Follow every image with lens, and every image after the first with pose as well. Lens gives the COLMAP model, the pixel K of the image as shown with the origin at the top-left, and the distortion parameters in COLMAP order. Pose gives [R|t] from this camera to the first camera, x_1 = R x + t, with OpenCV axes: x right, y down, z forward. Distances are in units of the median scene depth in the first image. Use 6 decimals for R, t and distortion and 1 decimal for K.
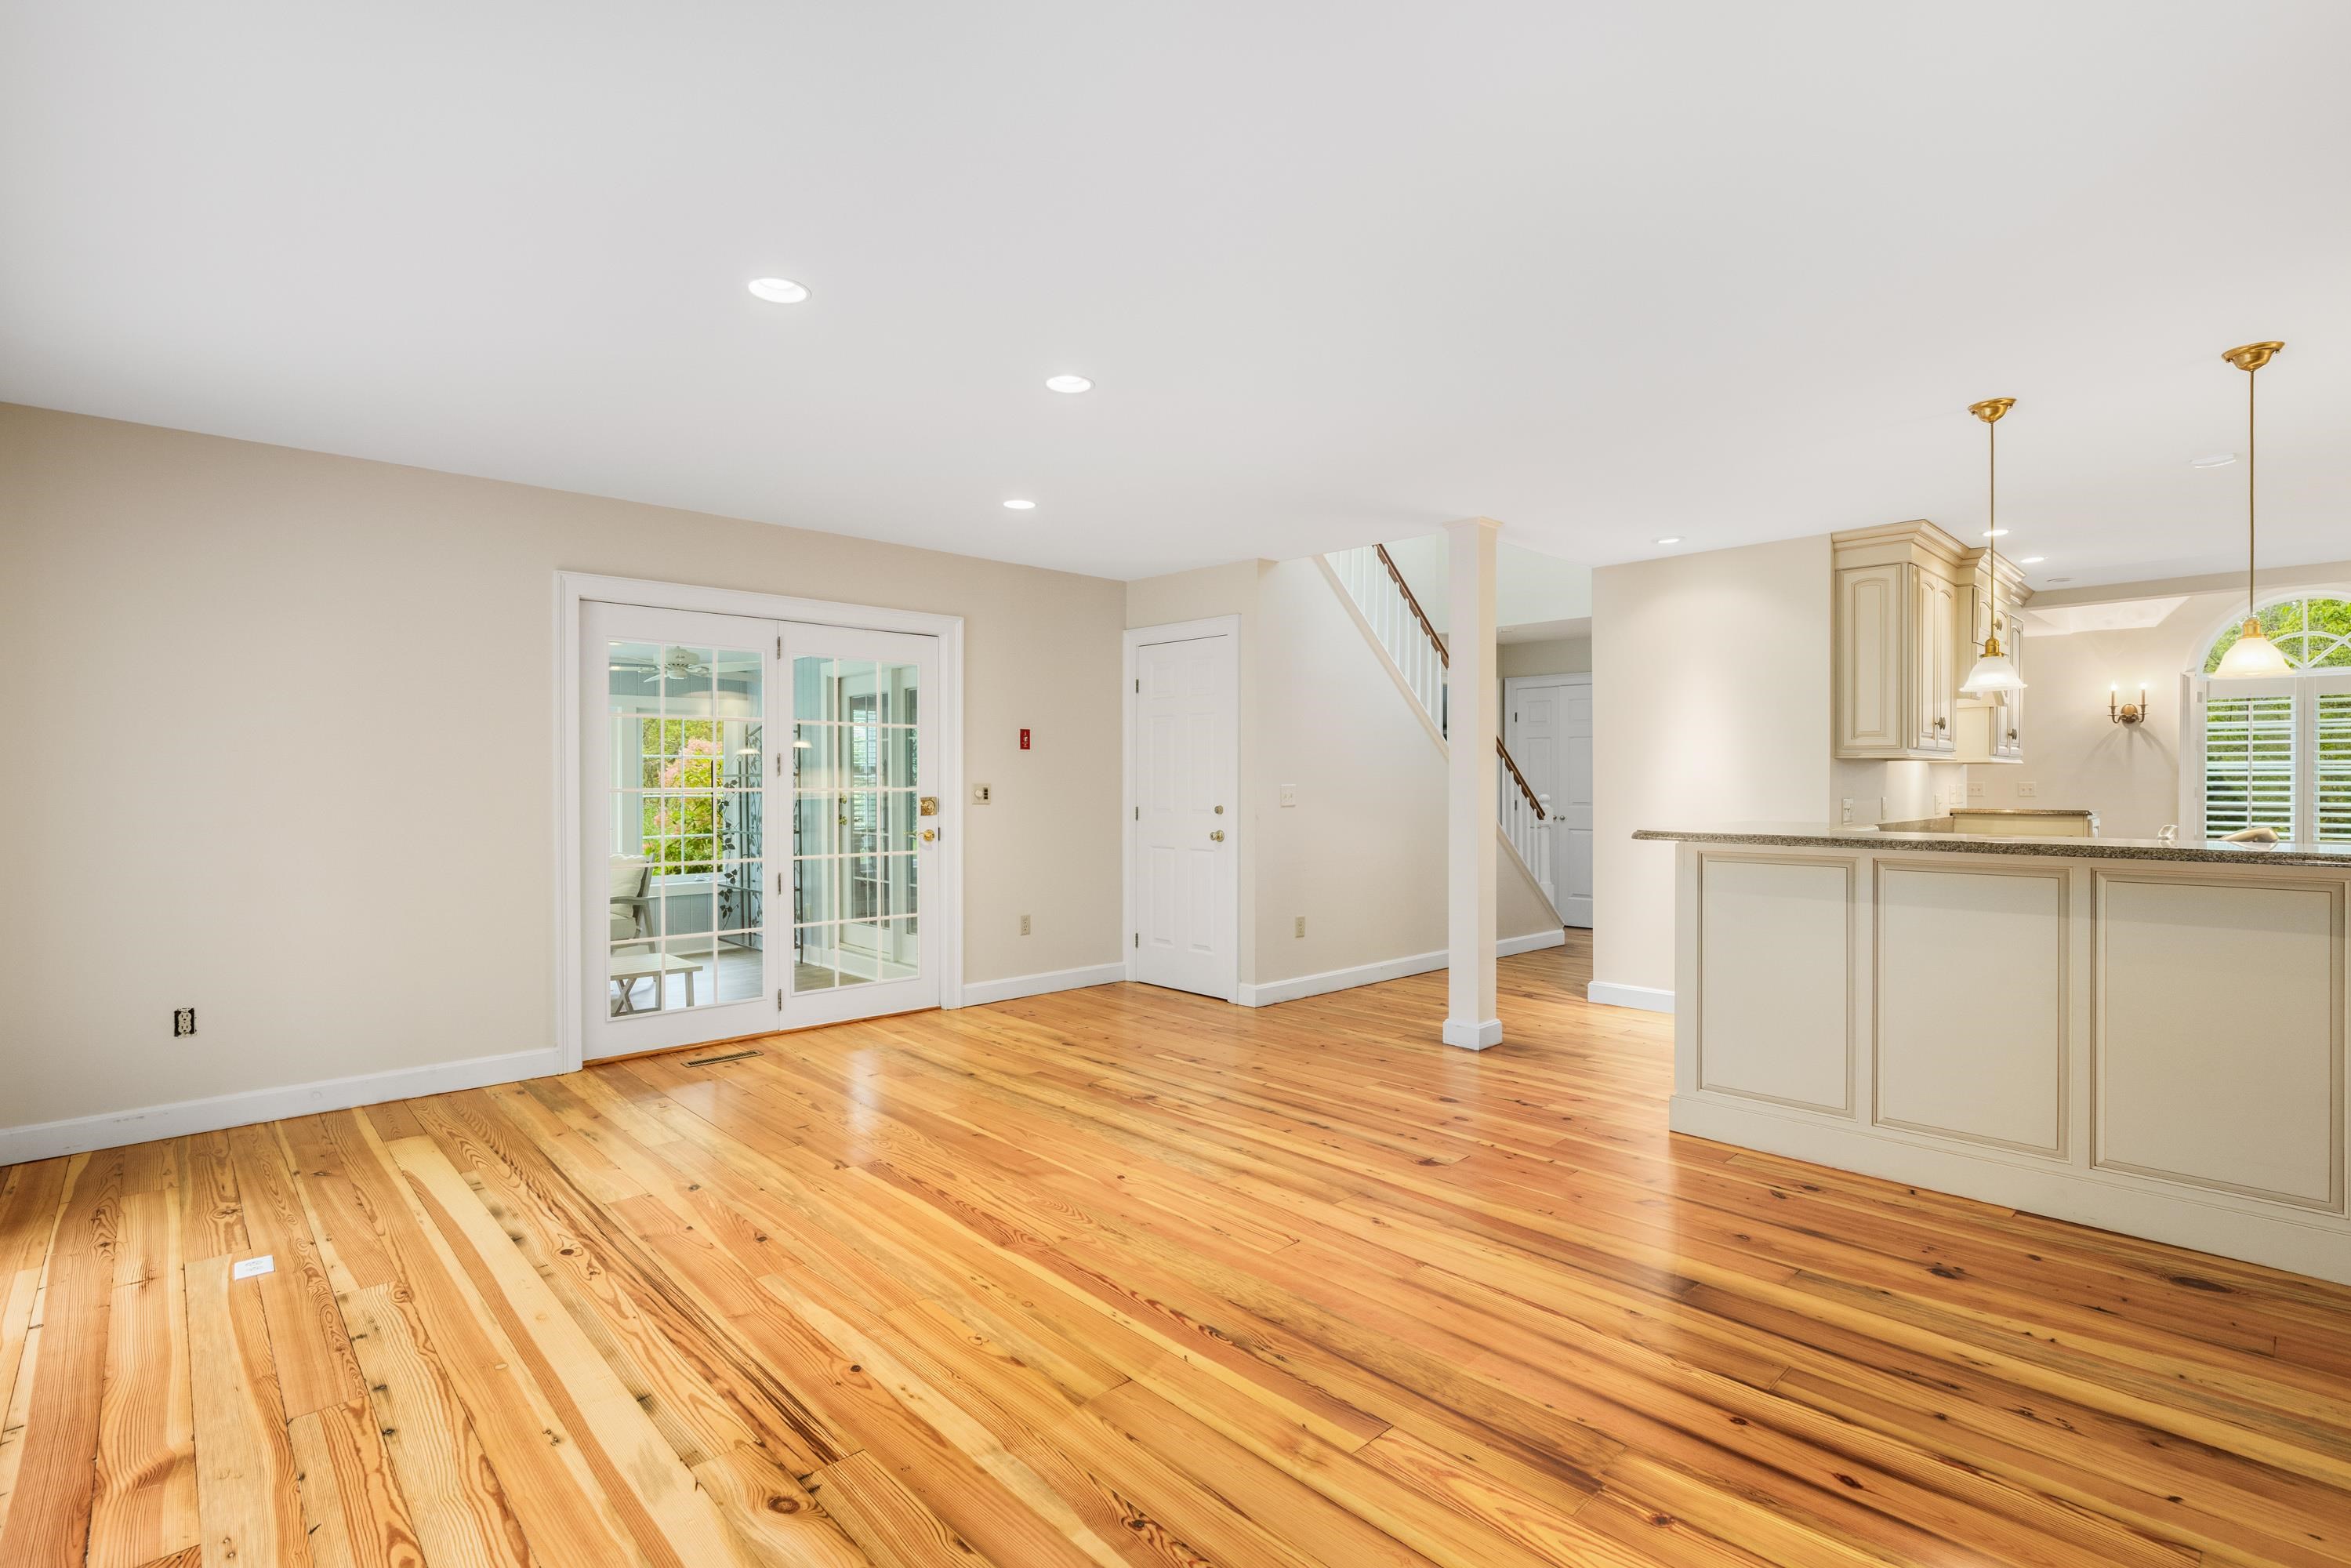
lens RADIAL K [[1094.7, 0, 1175.5], [0, 1094.7, 784.0], [0, 0, 1]] dist [-0.021621, 0.007150]
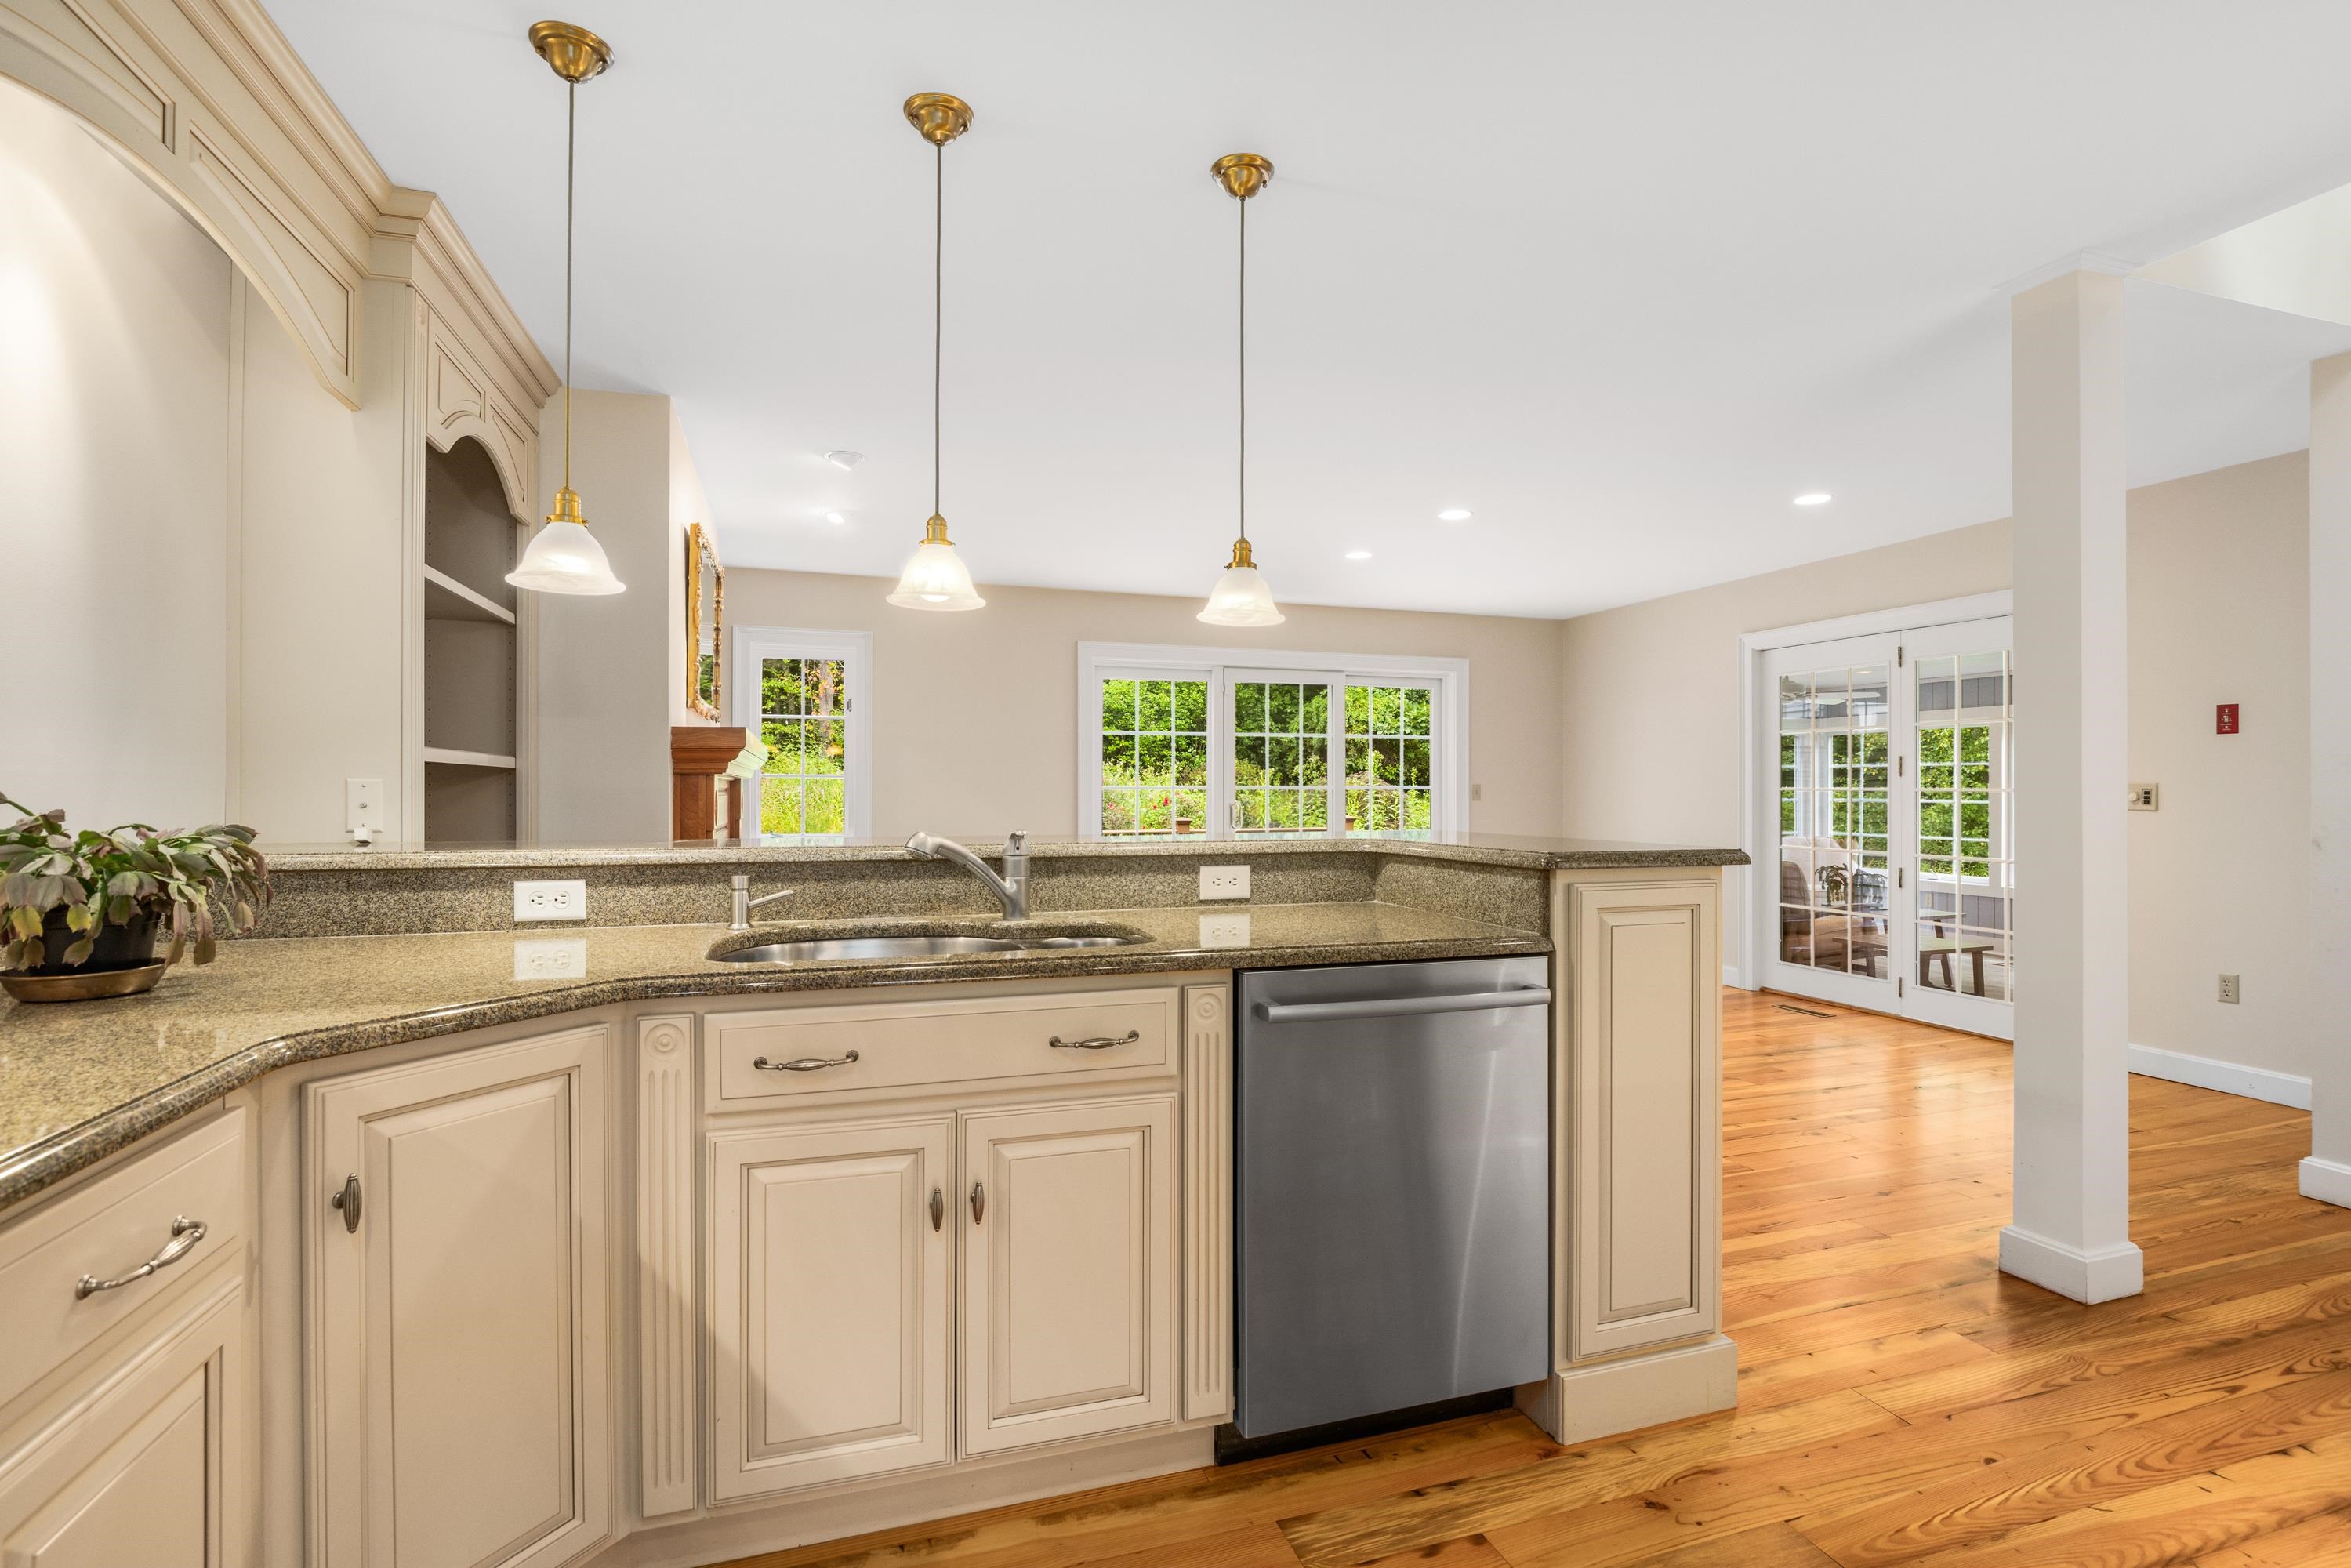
lens RADIAL K [[1094.0, 0, 1192.2], [0, 1094.0, 780.8], [0, 0, 1]] dist [-0.021400, 0.007371]
pose [[-0.418197, -0.006671, -0.908332, 1.676858], [-0.004506, 0.999976, -0.005269, 0.010543], [0.908345, 0.001890, -0.418217, 1.543251]]
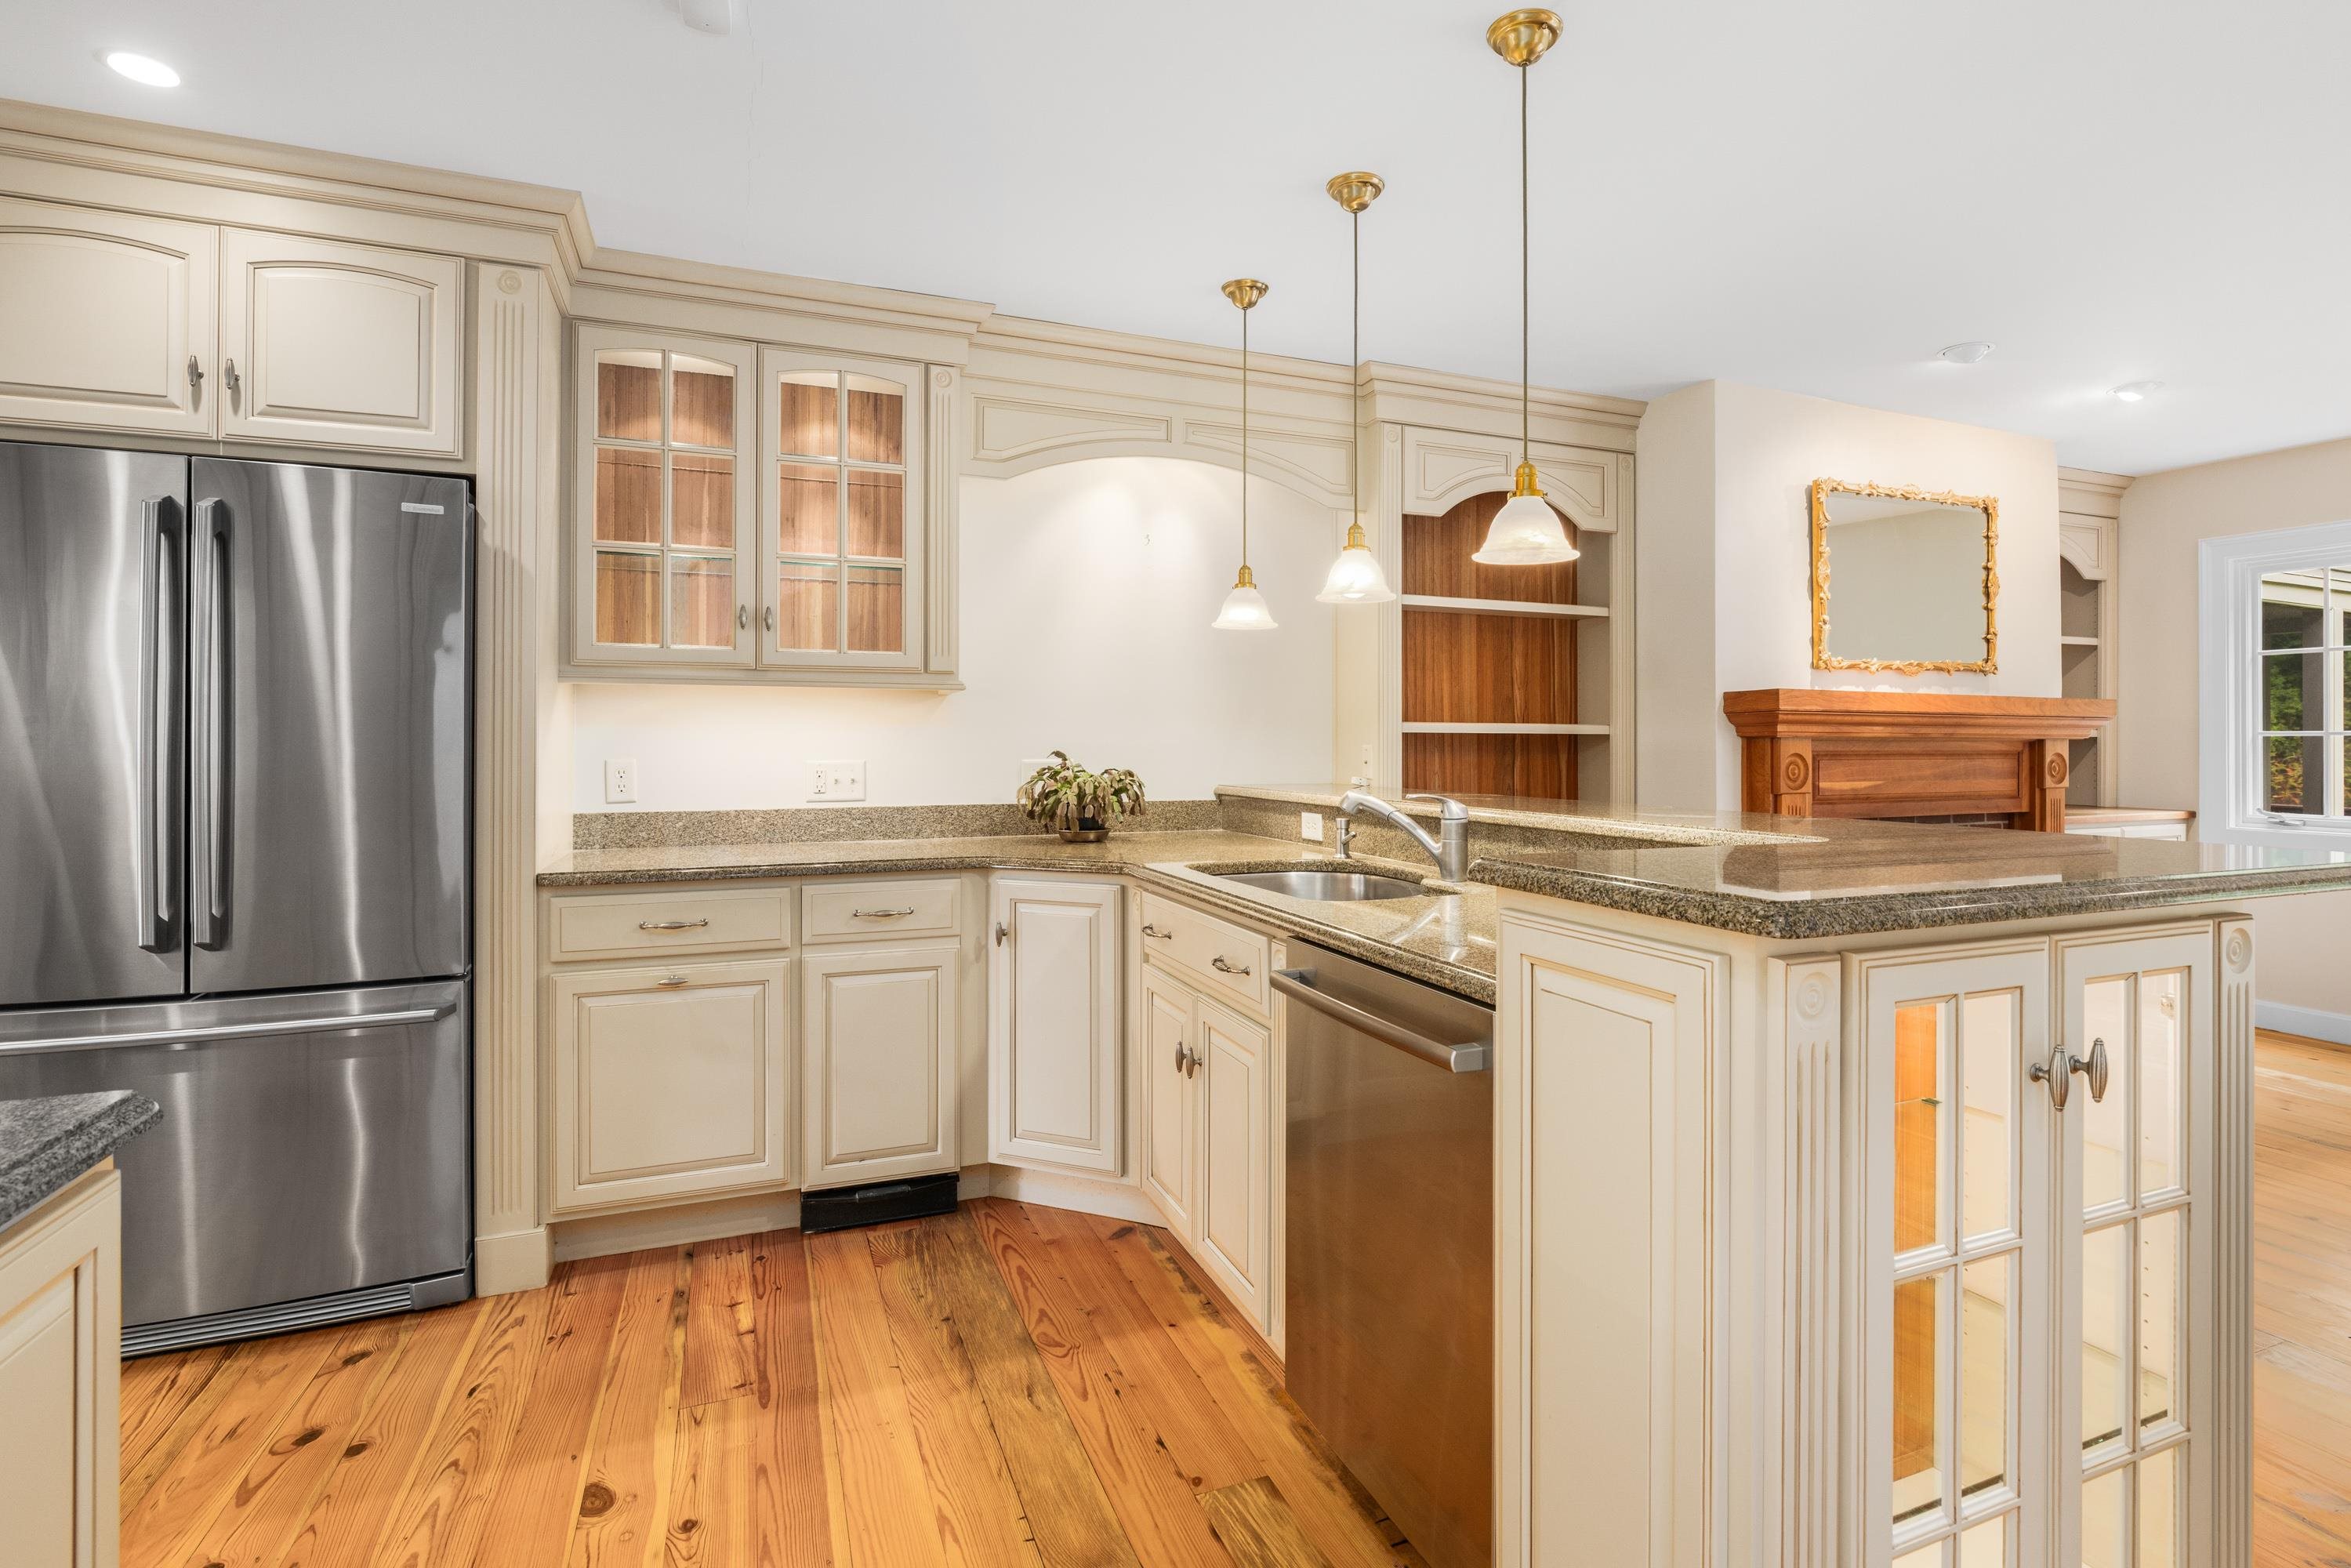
lens RADIAL K [[1123.4, 0, 1209.9], [0, 1123.4, 738.6], [0, 0, 1]] dist [-0.013744, 0.000418]
pose [[-0.936906, -0.000600, 0.349582, 0.887613], [0.000226, 0.999997, 0.002322, -0.004247], [-0.349582, 0.002255, -0.936903, 1.956375]]
